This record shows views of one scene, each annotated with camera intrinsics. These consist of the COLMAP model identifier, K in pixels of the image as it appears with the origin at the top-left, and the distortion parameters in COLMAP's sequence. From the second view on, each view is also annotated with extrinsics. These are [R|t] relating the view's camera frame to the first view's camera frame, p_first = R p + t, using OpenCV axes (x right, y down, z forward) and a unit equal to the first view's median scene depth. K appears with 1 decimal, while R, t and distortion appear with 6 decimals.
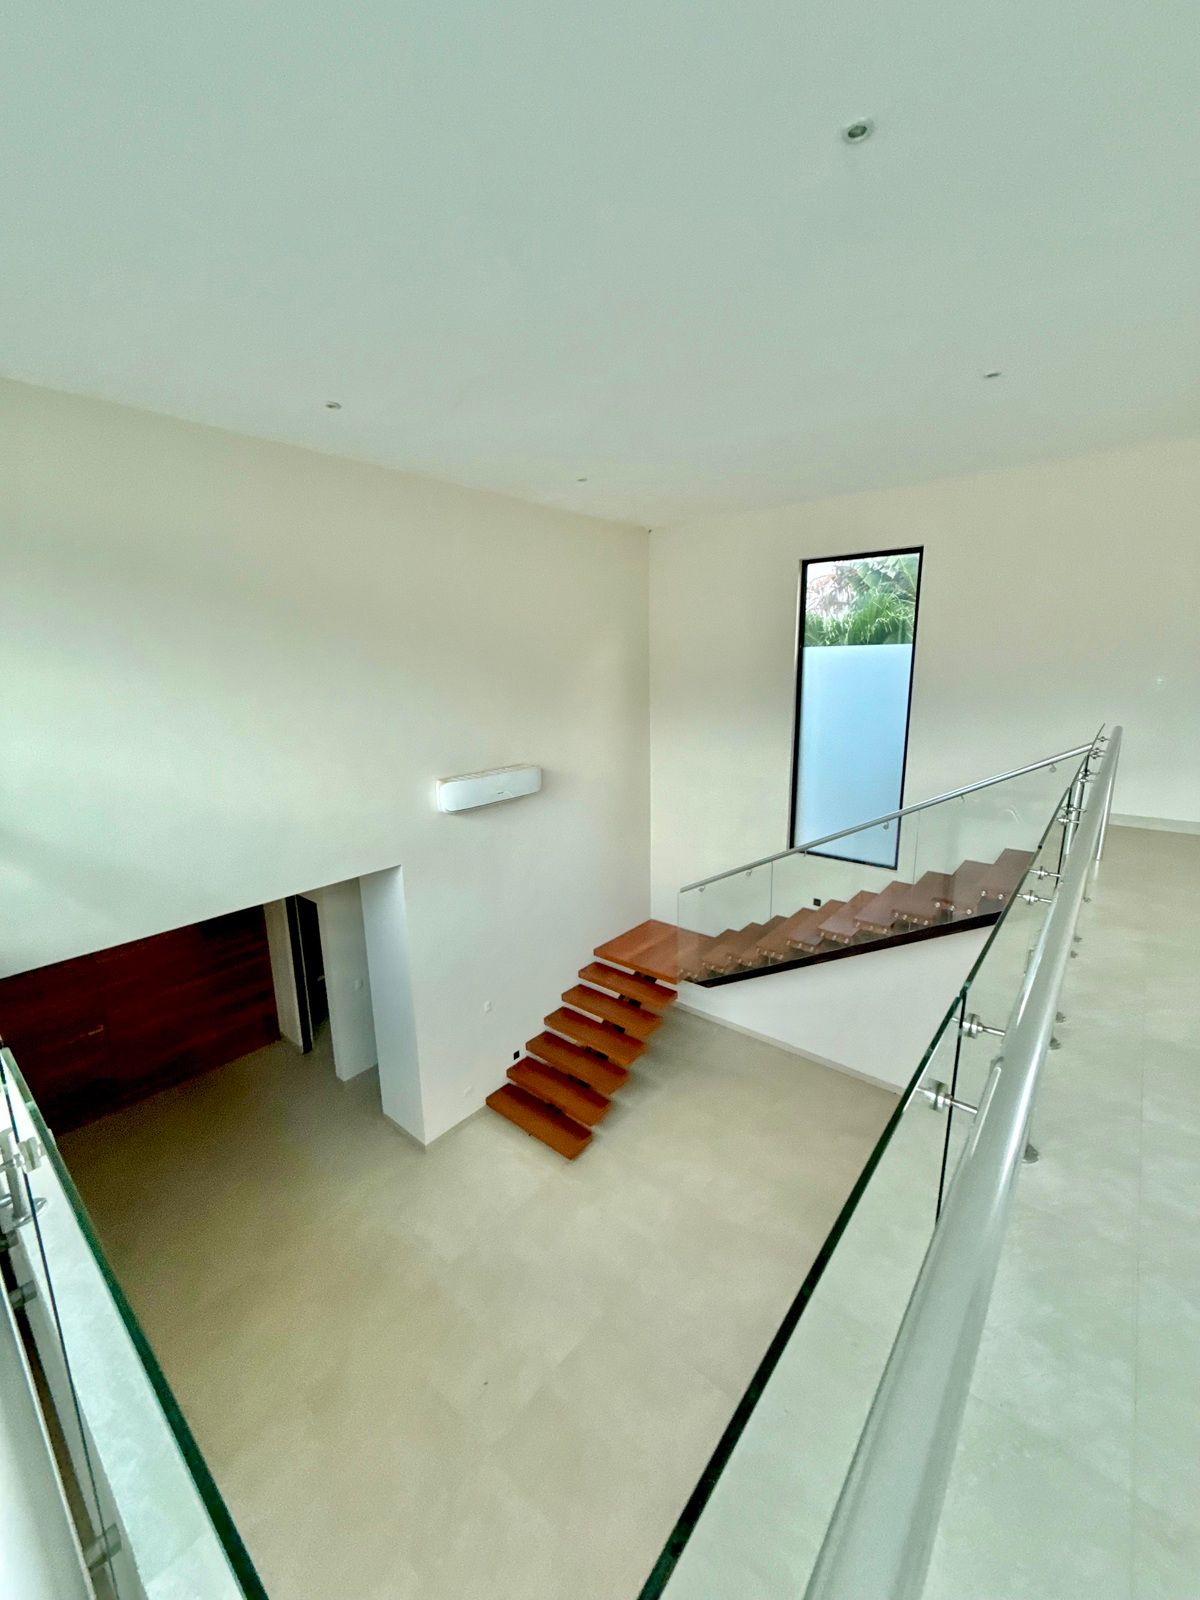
lens RADIAL K [[638.6, 0, 600.0], [0, 638.6, 800.0], [0, 0, 1]] dist [-0.001218, -0.000250]
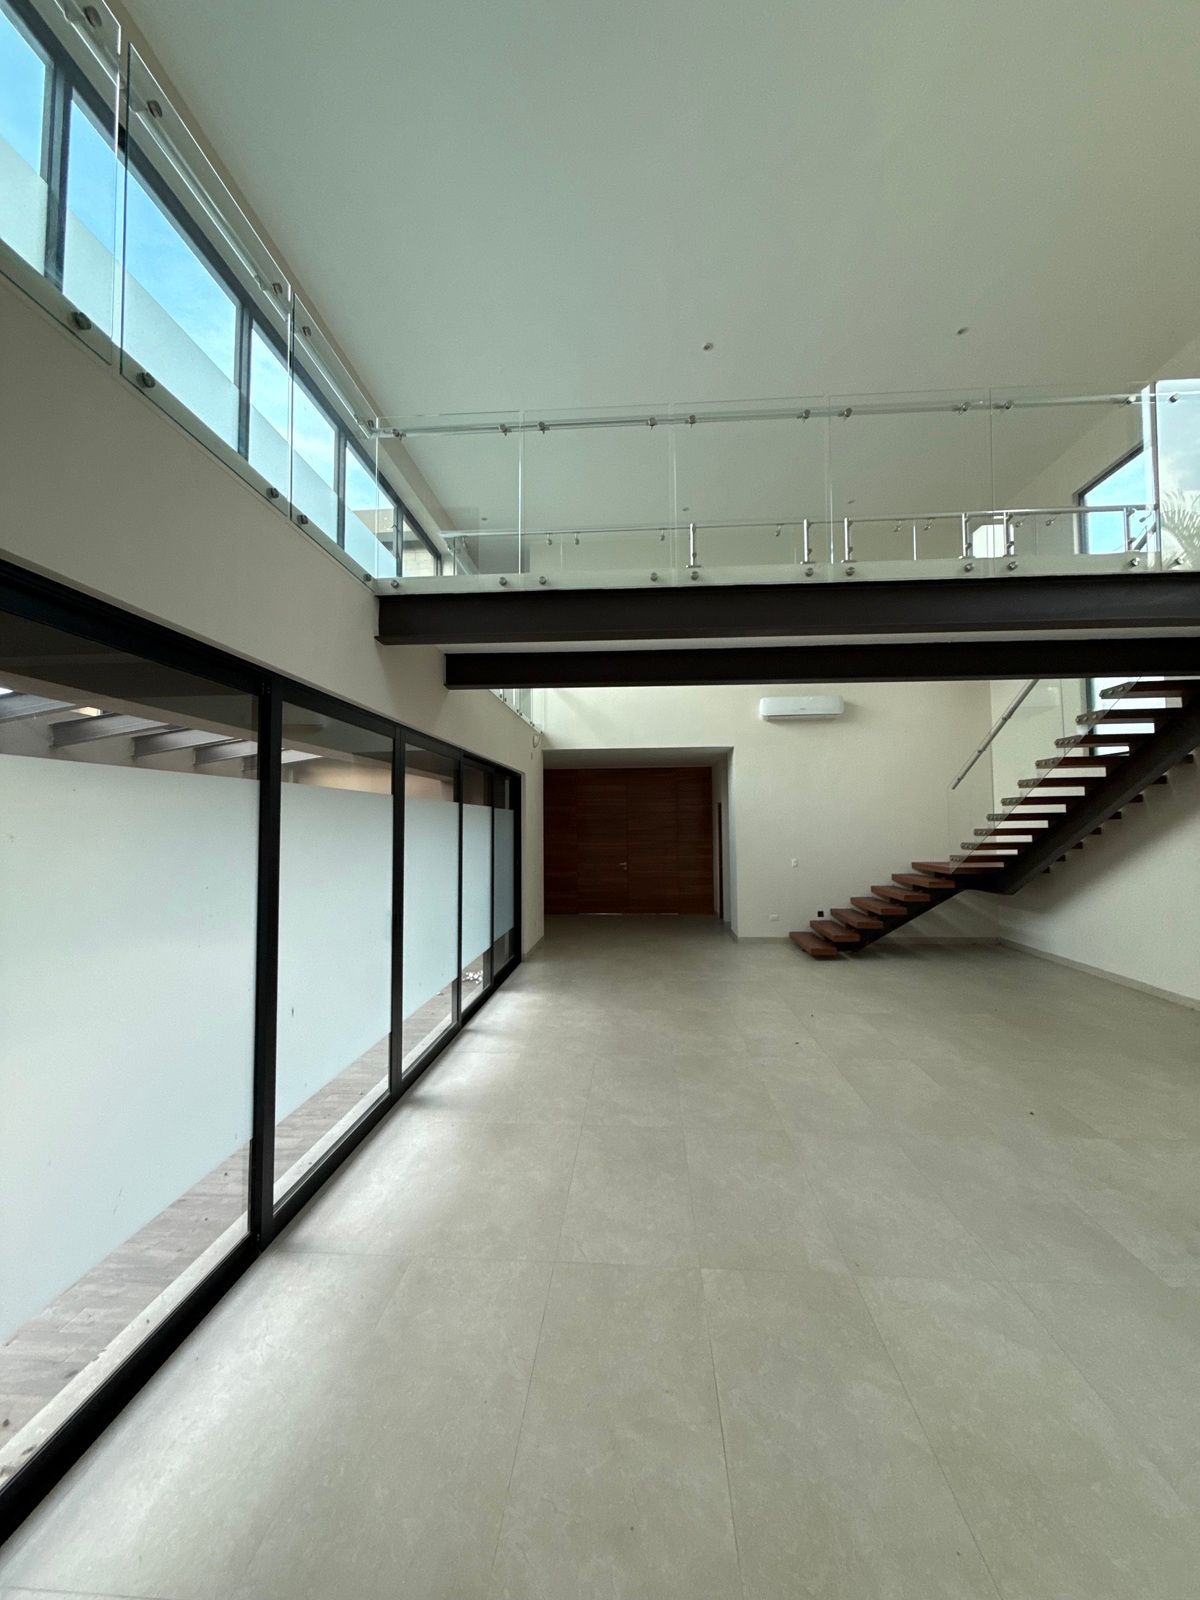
lens RADIAL K [[655.3, 0, 600.0], [0, 655.3, 800.0], [0, 0, 1]] dist [-0.001130, -0.000091]
pose [[0.590888, -0.021197, -0.806475, 0.757776], [-0.167161, 0.974744, -0.148095, 0.474689], [0.789245, 0.222319, 0.572421, -0.224679]]
